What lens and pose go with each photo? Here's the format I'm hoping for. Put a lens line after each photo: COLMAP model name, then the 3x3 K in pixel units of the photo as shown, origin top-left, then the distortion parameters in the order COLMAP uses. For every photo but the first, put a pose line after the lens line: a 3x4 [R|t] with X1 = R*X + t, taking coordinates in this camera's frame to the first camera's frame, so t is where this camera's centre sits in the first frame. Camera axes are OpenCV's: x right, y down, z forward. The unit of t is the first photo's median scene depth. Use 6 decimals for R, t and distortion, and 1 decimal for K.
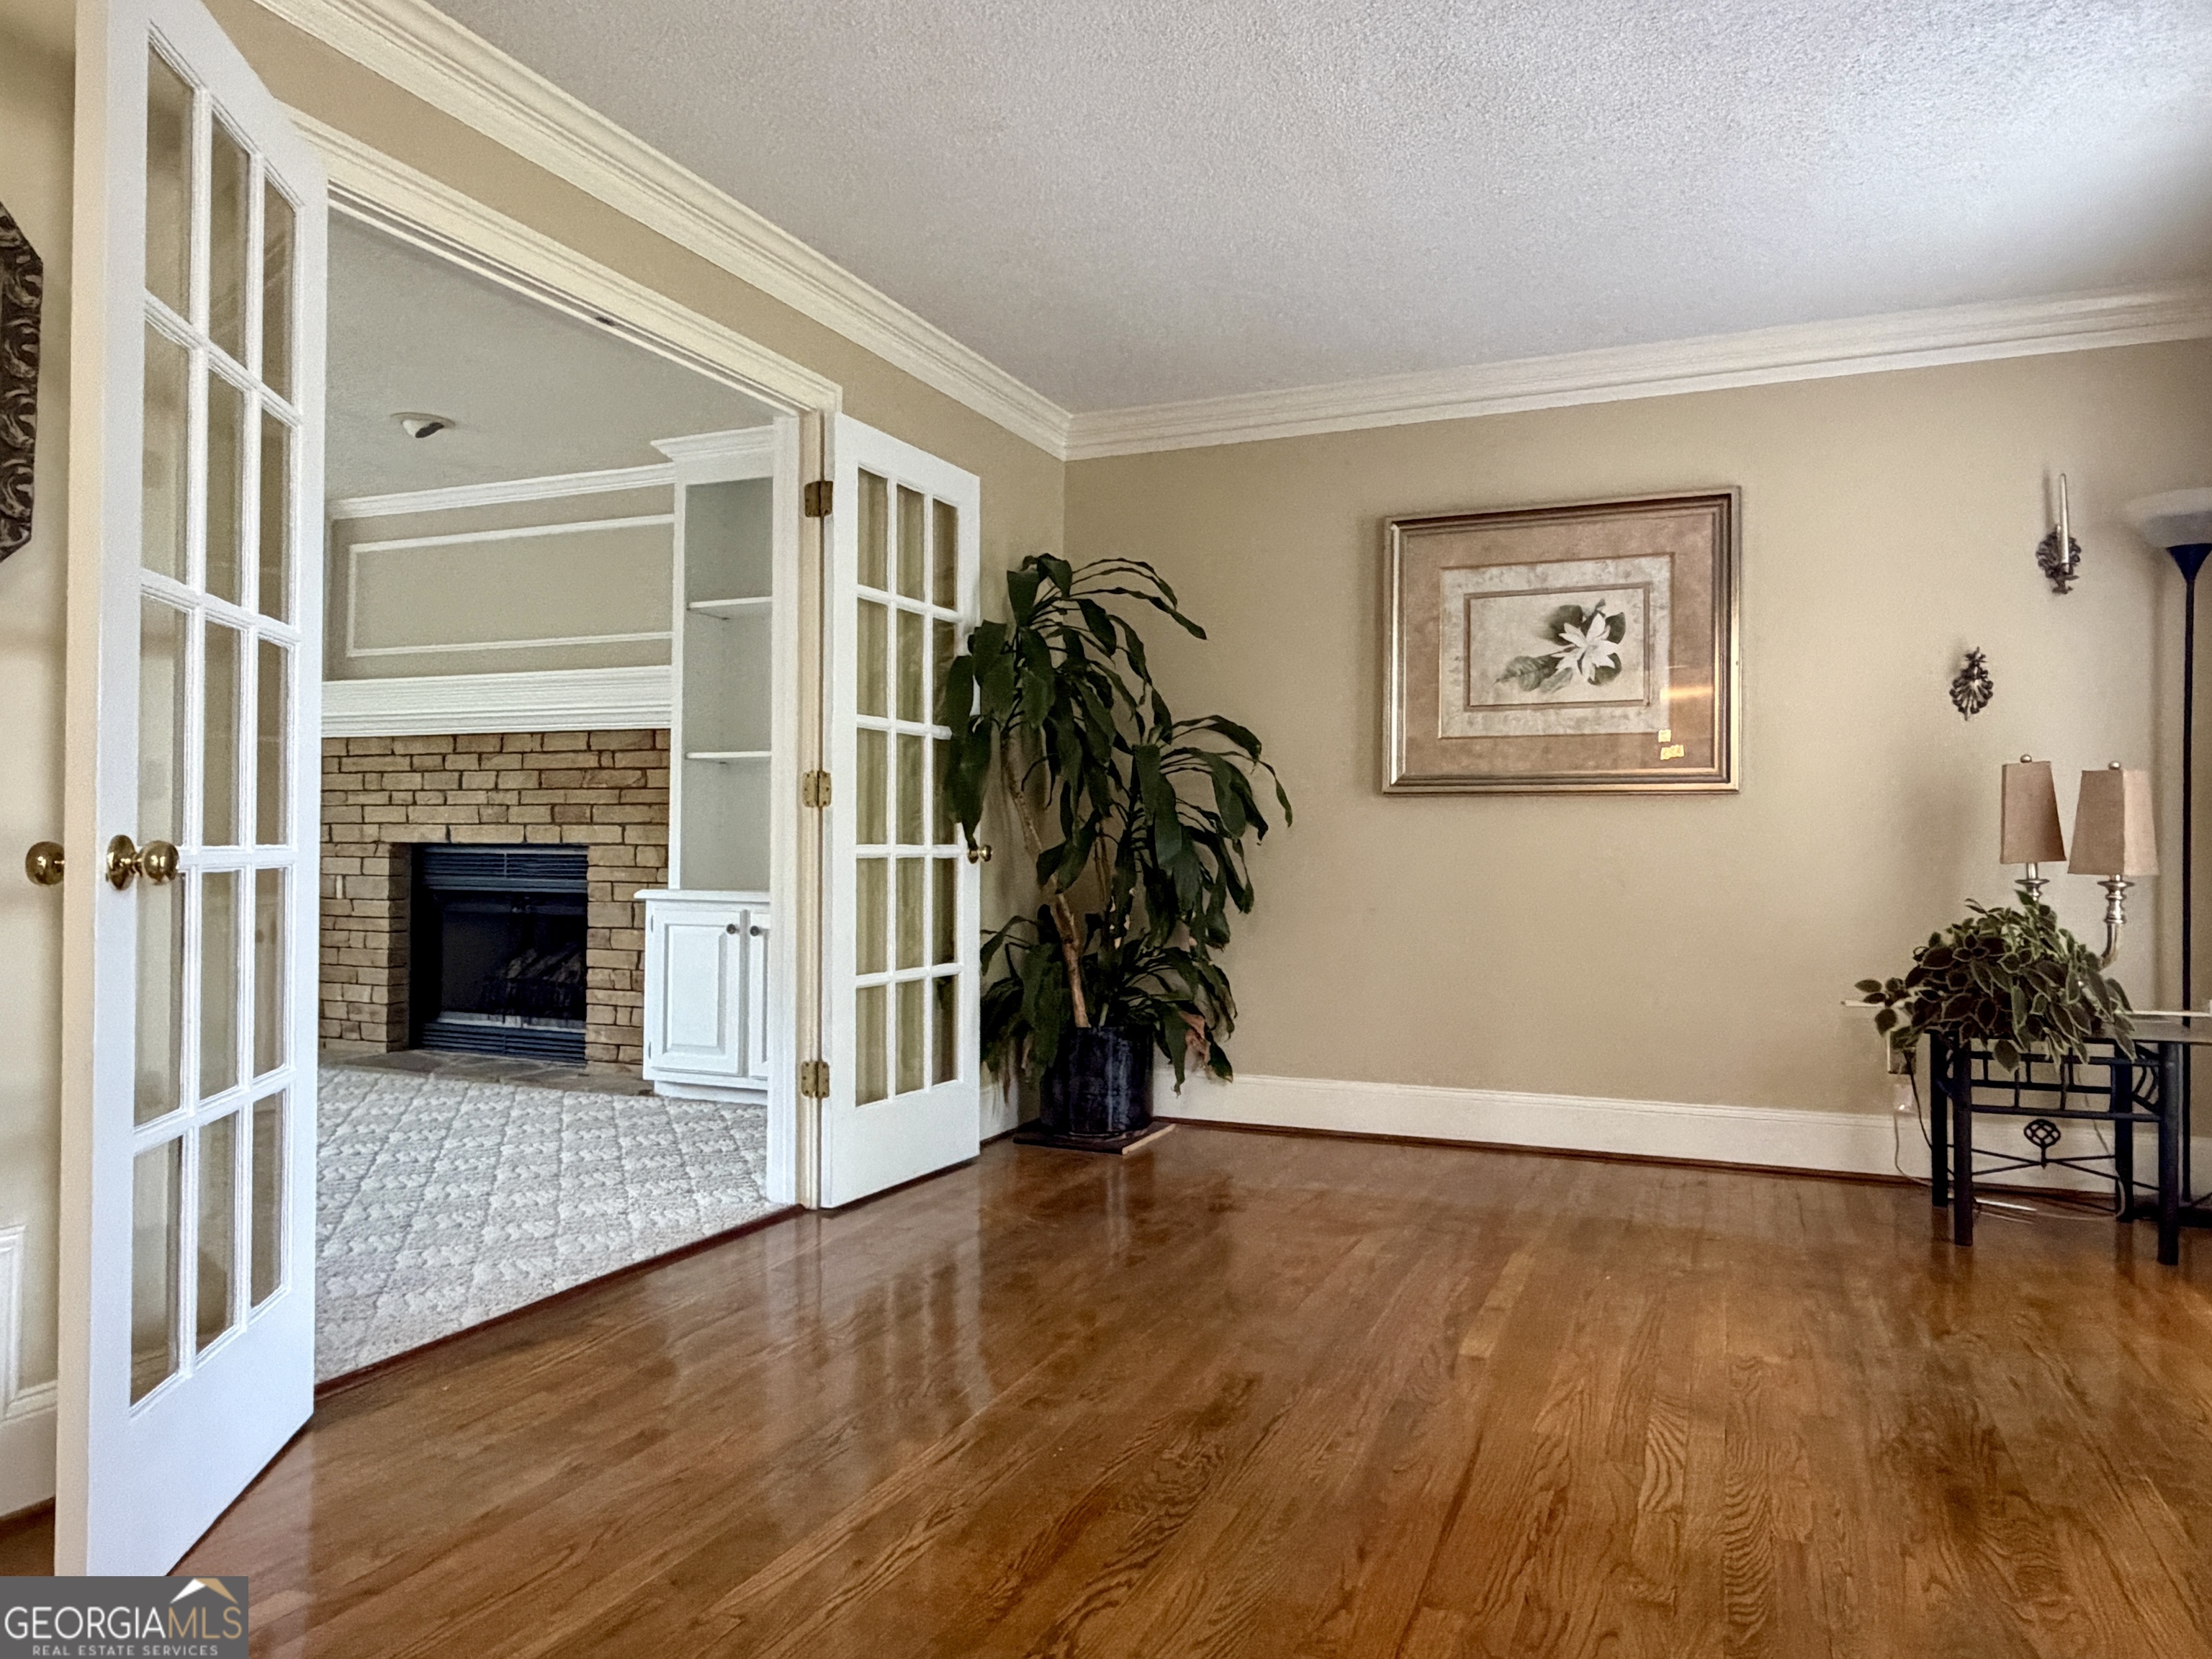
lens RADIAL K [[1507.5, 0, 1107.0], [0, 1507.5, 823.8], [0, 0, 1]] dist [-0.001759, -0.000996]
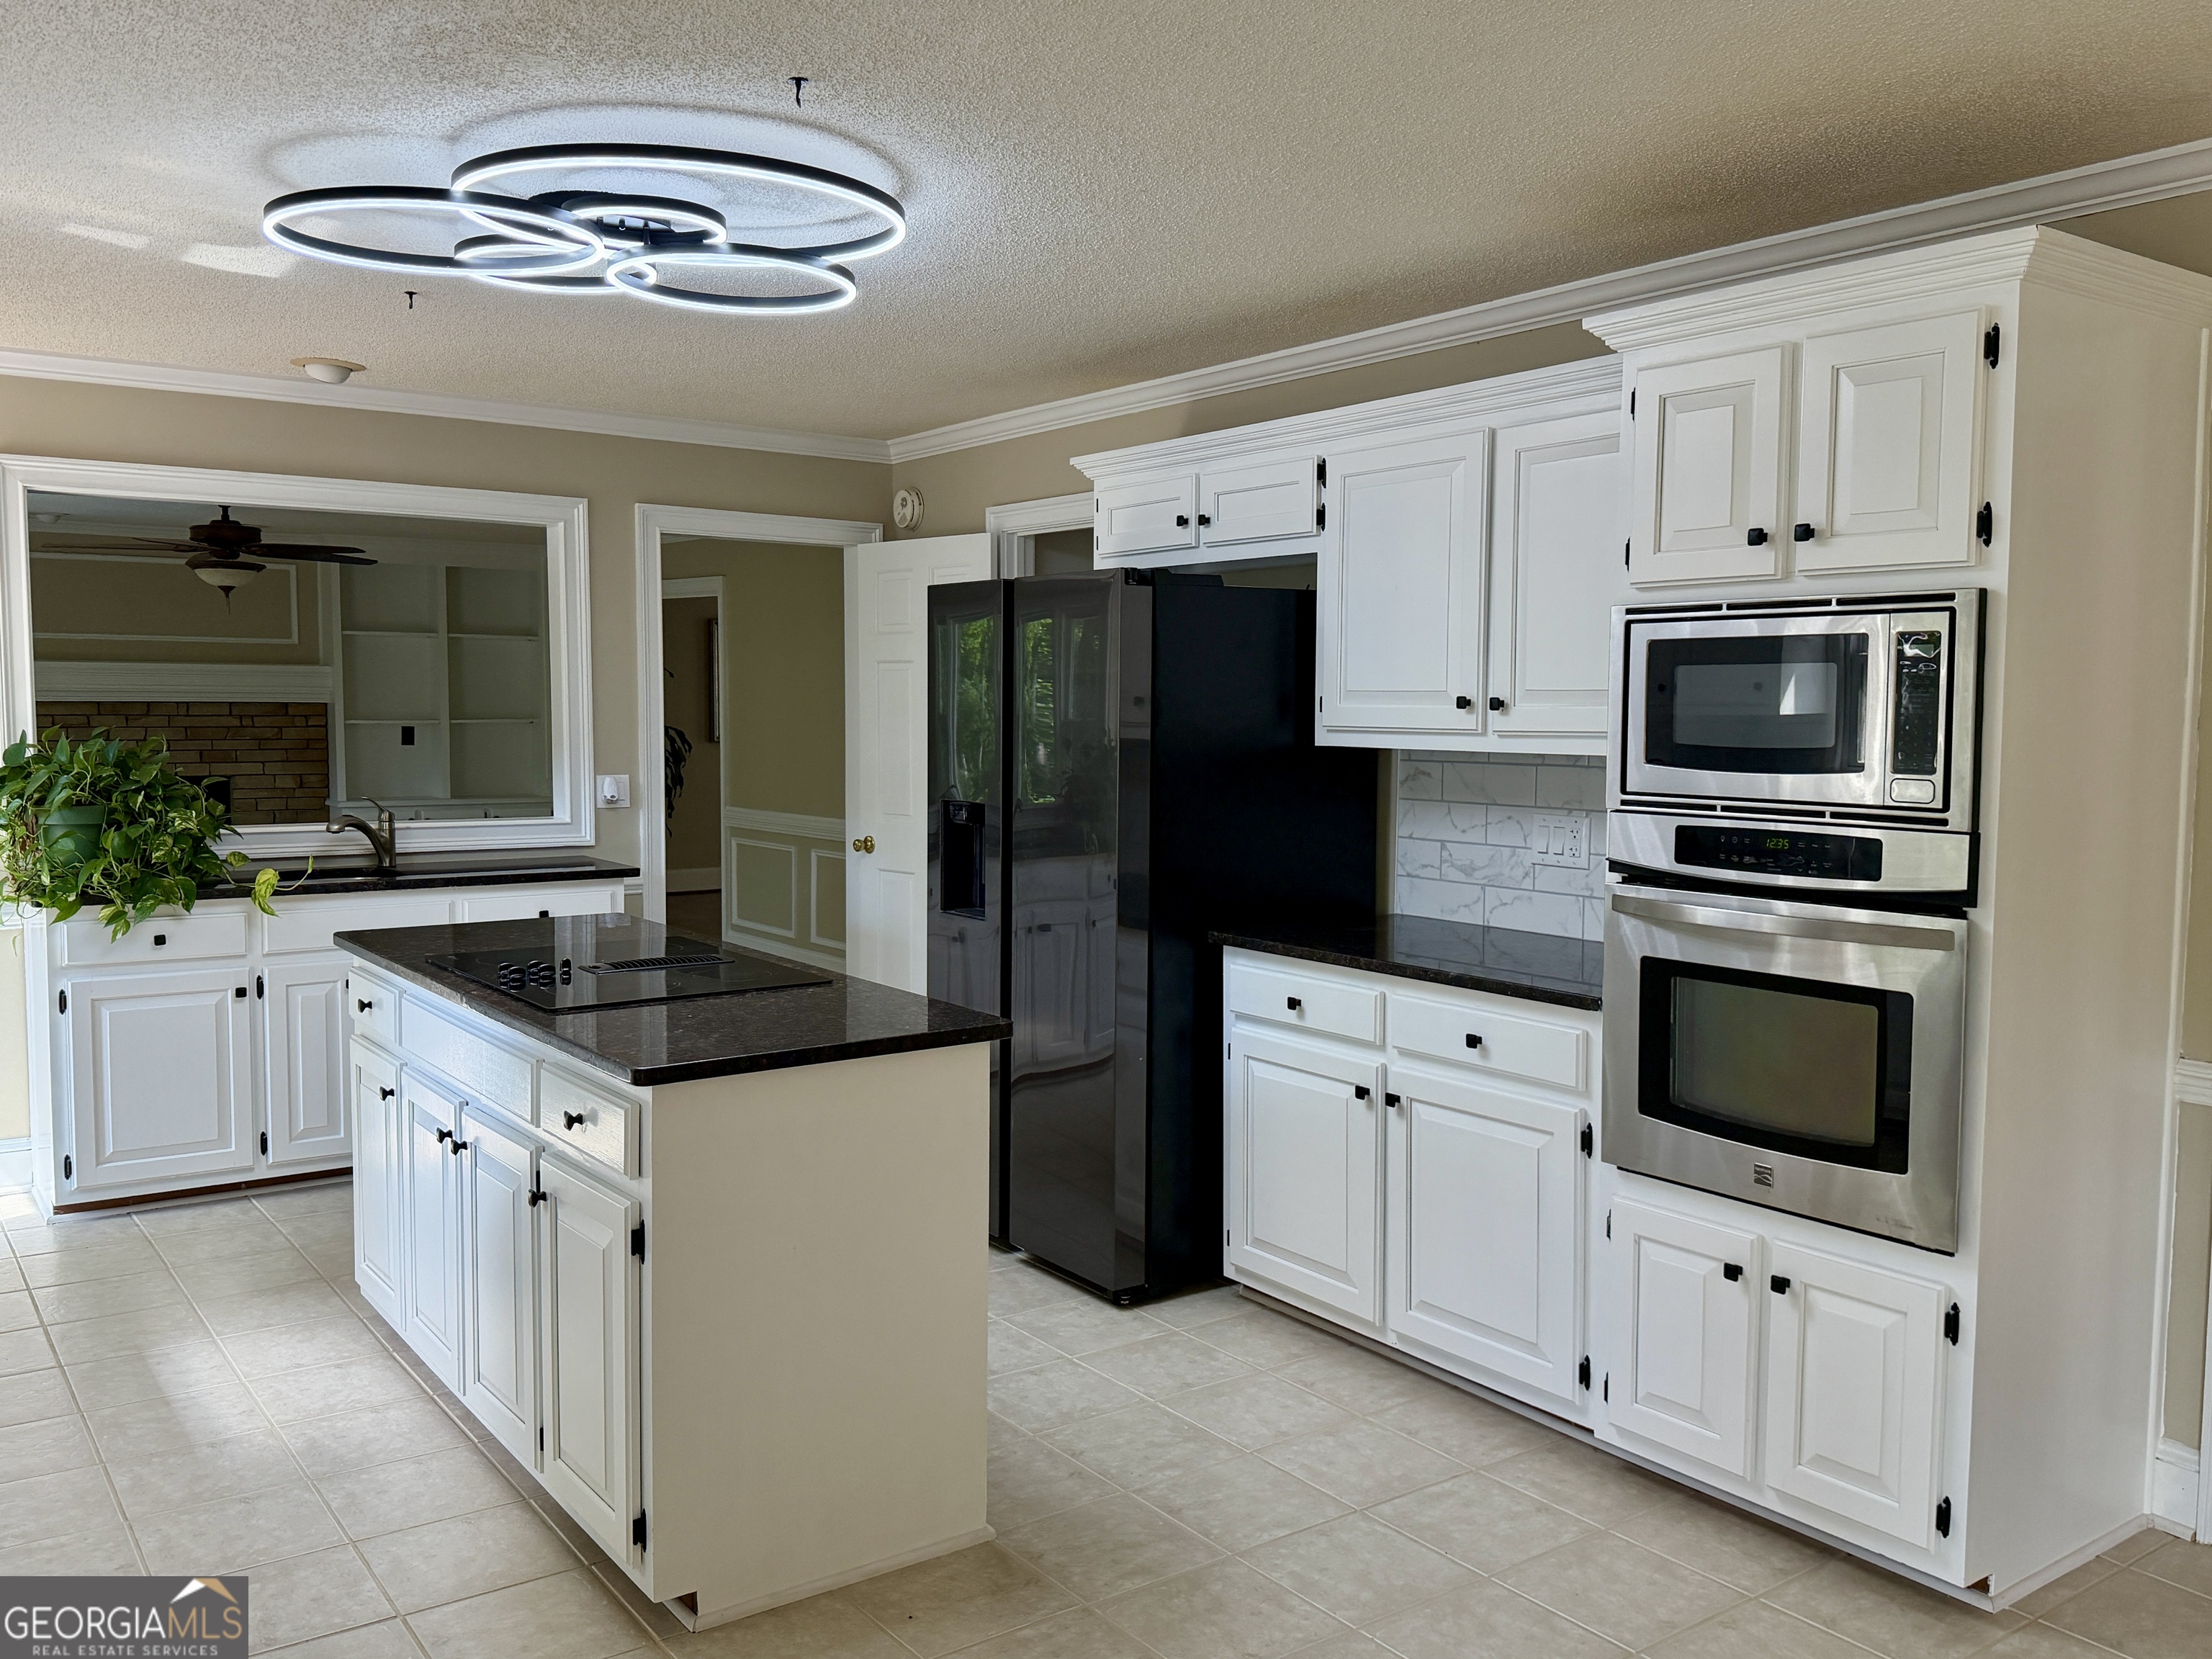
lens RADIAL K [[1808.7, 0, 1106.0], [0, 1808.7, 824.0], [0, 0, 1]] dist [-0.001583, -0.000286]
pose [[0.511948, -0.062624, 0.856730, -1.451338], [-0.014360, 0.996576, 0.081427, -0.099058], [-0.858896, -0.053989, 0.509296, -0.711979]]
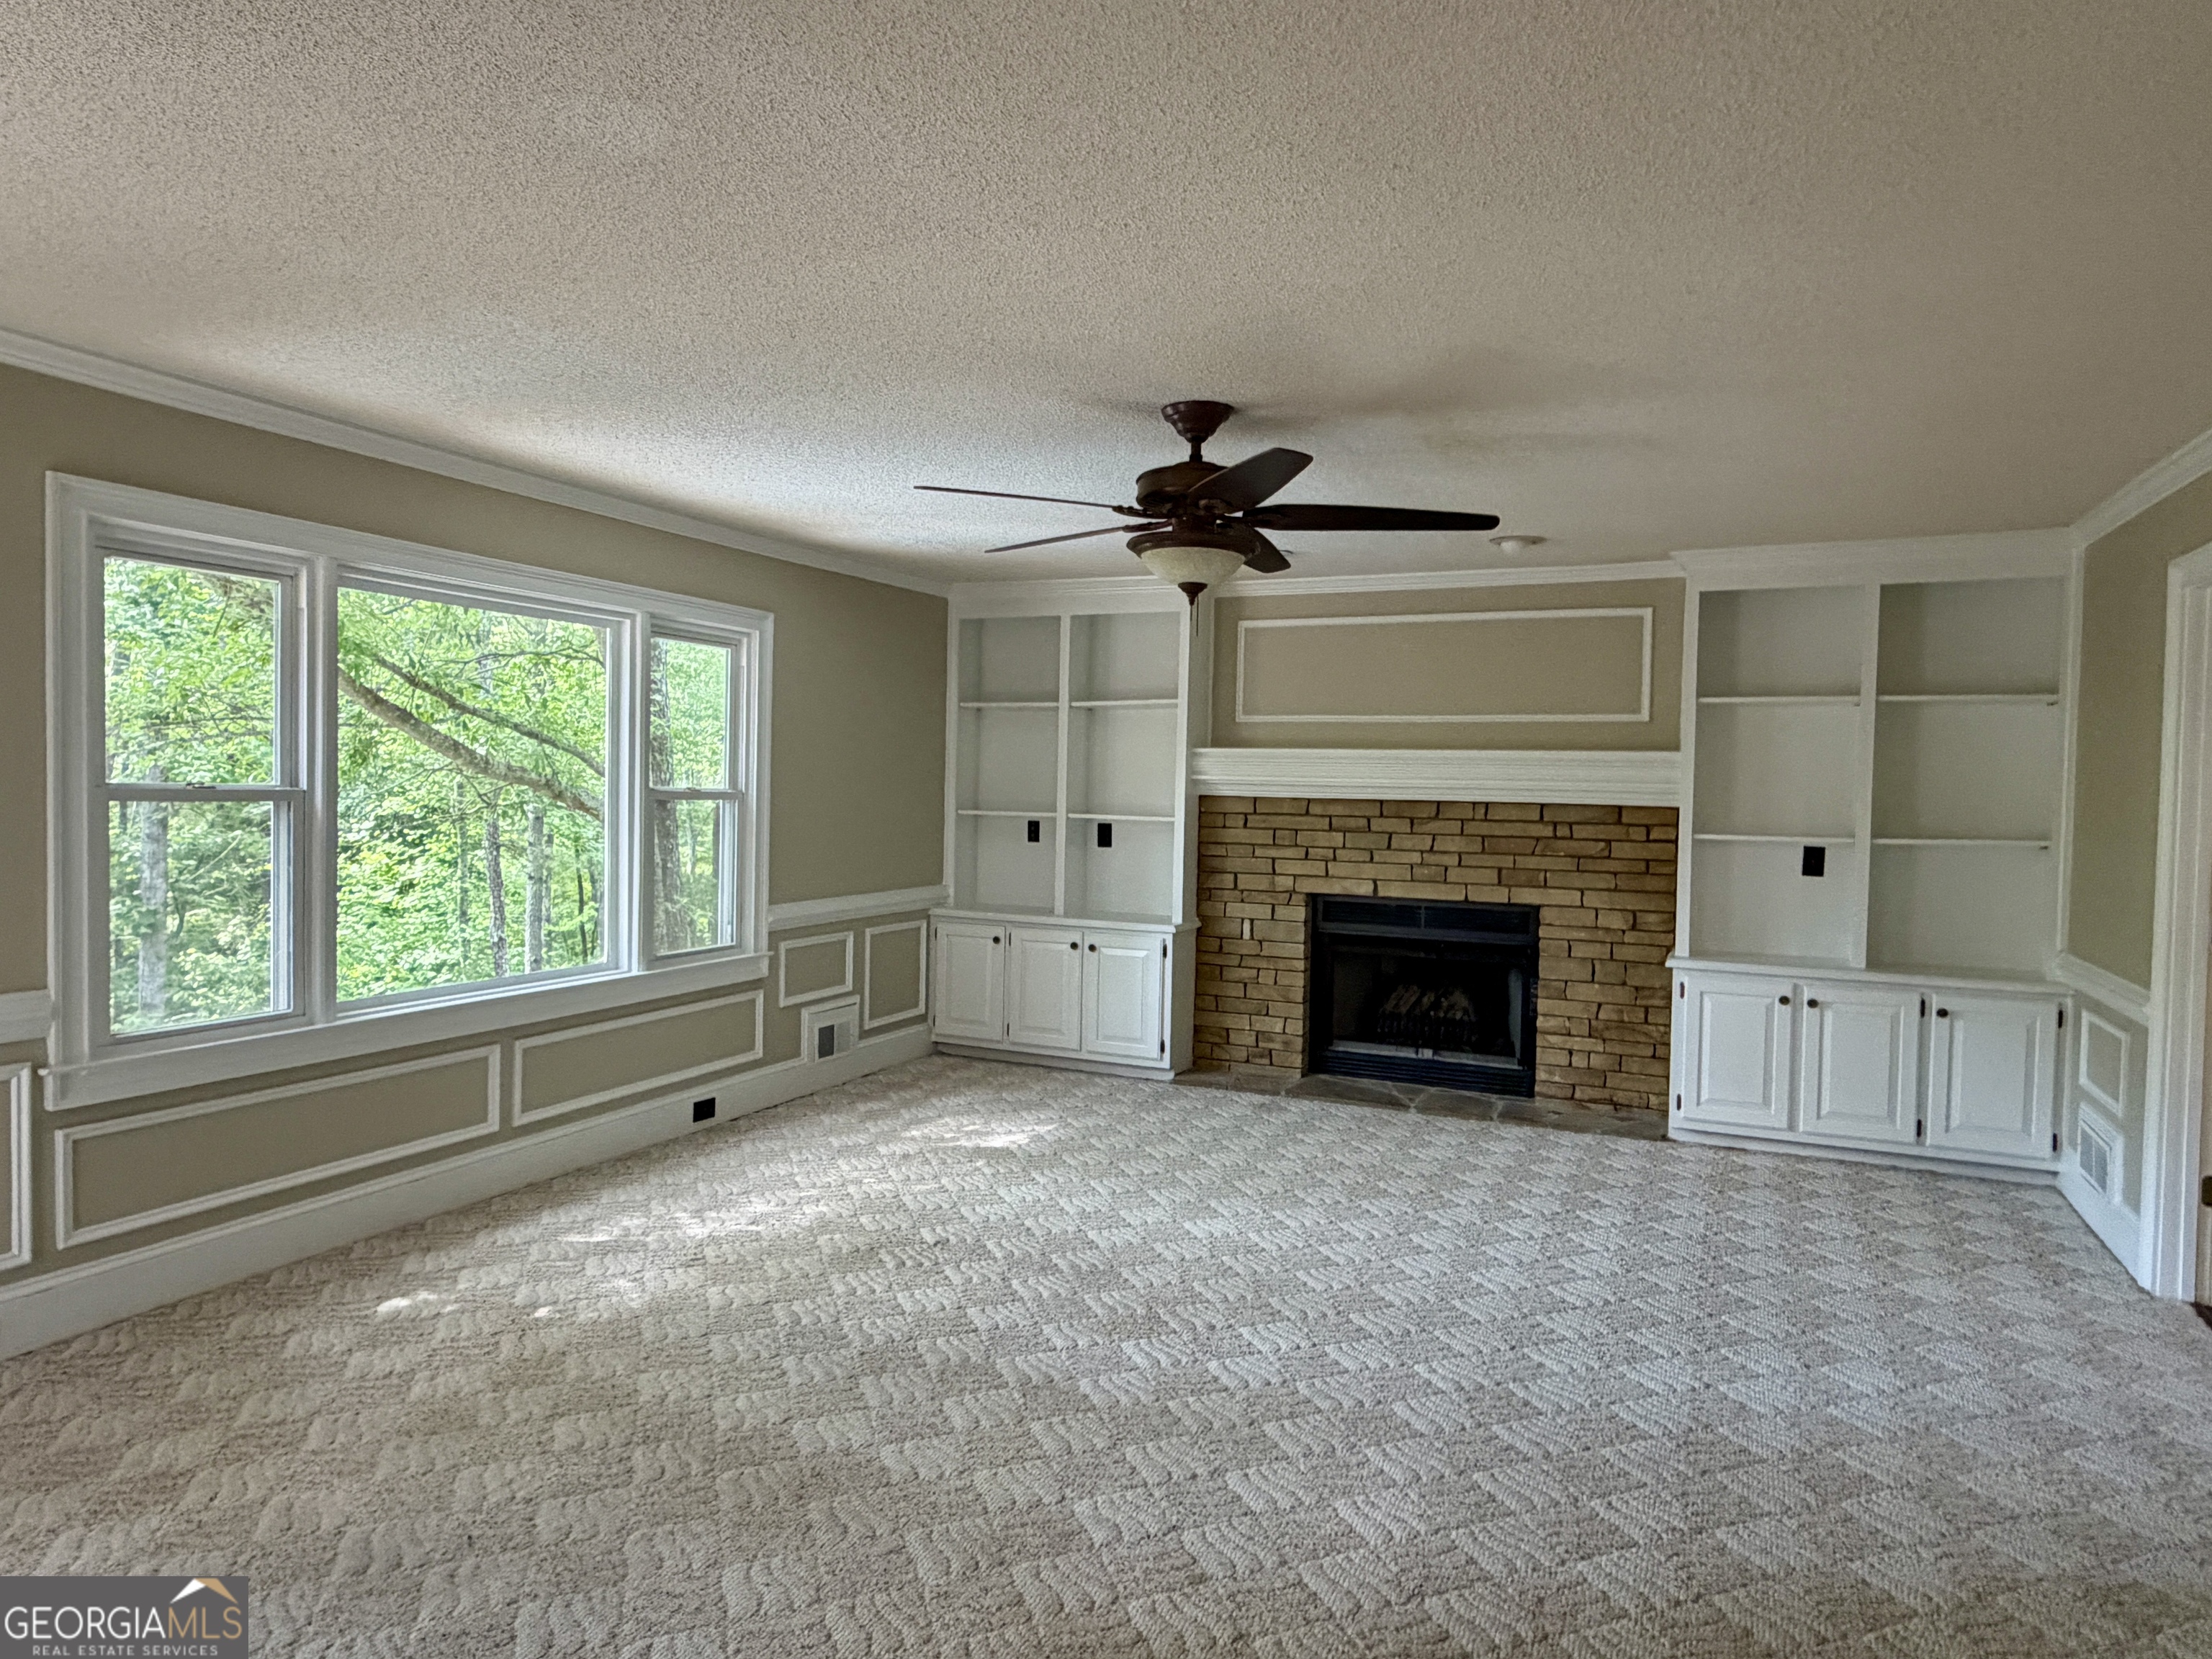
lens RADIAL K [[1327.4, 0, 1106.1], [0, 1327.4, 825.5], [0, 0, 1]] dist [0.003000, 0.000315]
pose [[0.999687, 0.010566, -0.022683, -0.630118], [-0.009421, 0.998703, 0.050037, -0.089822], [0.023182, -0.049807, 0.998490, 0.009435]]
